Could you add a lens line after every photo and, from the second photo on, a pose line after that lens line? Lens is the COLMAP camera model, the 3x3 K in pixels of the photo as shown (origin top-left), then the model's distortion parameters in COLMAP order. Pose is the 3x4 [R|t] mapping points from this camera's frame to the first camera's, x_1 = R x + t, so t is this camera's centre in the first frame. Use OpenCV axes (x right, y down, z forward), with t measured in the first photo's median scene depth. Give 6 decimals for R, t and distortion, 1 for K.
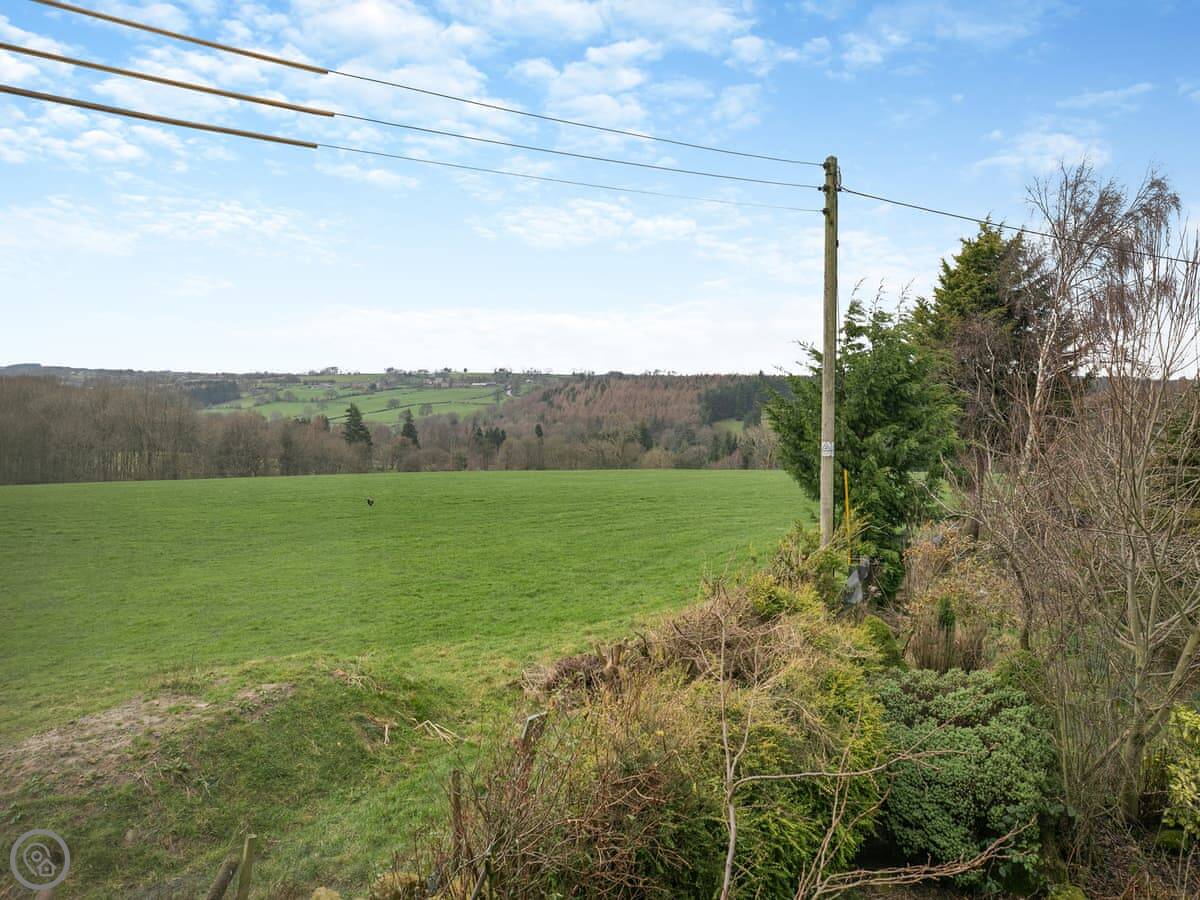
lens RADIAL K [[554.8, 0, 600.0], [0, 554.8, 450.0], [0, 0, 1]] dist [-0.000494, -0.001258]
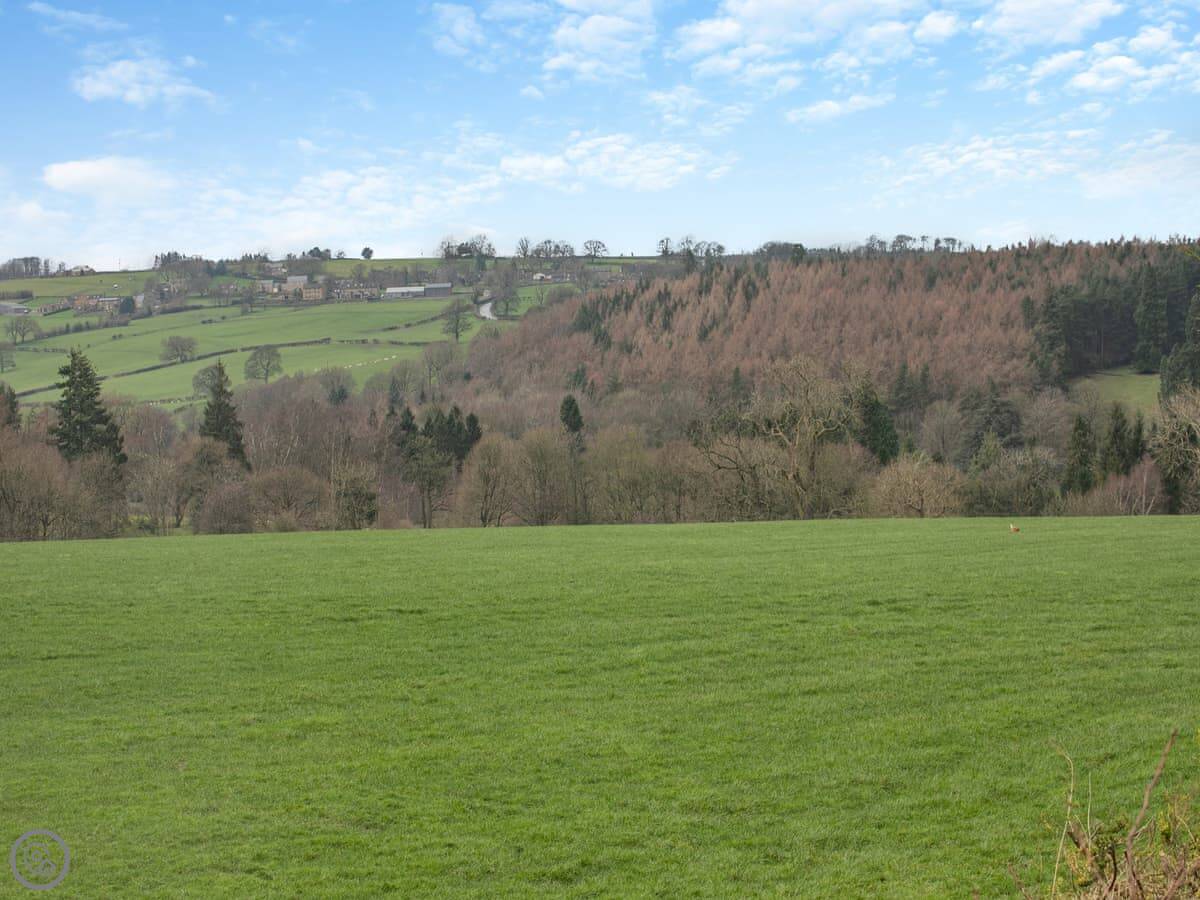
lens RADIAL K [[554.8, 0, 600.0], [0, 554.8, 450.0], [0, 0, 1]] dist [-0.000494, -0.001258]
pose [[0.980075, -0.036839, -0.195184, -0.023185], [0.018990, 0.995528, -0.092540, 0.022210], [0.197720, 0.086990, 0.976391, 0.654674]]
